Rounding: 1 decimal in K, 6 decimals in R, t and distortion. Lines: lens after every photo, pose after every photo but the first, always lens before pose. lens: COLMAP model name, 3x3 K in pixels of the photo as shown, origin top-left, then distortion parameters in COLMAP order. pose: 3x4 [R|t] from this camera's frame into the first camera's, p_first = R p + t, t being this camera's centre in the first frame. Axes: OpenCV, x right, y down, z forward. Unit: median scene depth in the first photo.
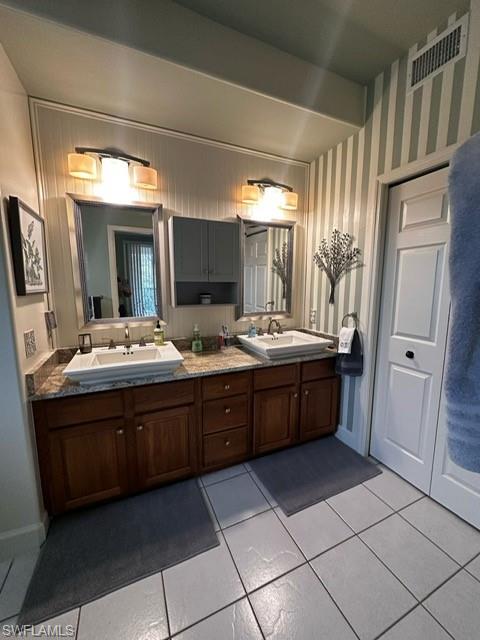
lens RADIAL K [[254.4, 0, 241.1], [0, 254.4, 320.4], [0, 0, 1]] dist [-0.004395, 0.000755]
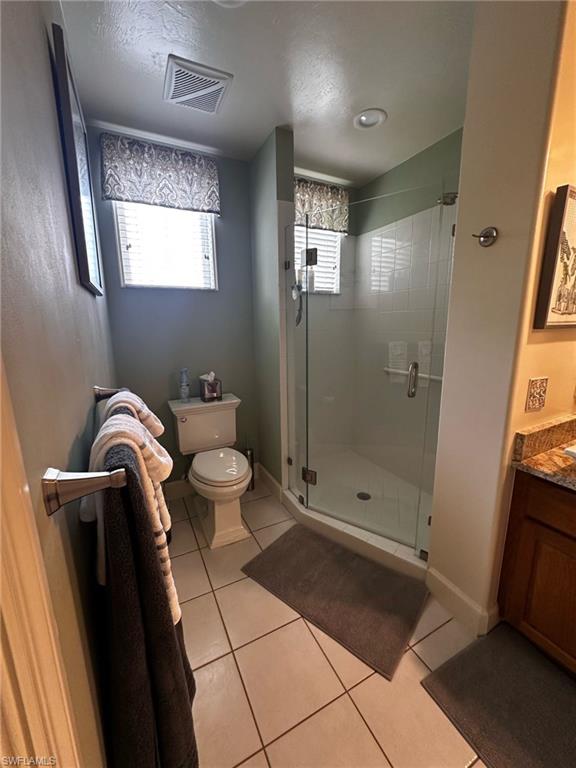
lens RADIAL K [[305.3, 0, 290.1], [0, 305.3, 384.9], [0, 0, 1]] dist [-0.004395, 0.000755]
pose [[0.051733, 0.190947, -0.980236, -0.006592], [-0.127771, 0.974749, 0.183135, -0.006313], [0.990454, 0.115772, 0.074824, 0.178393]]
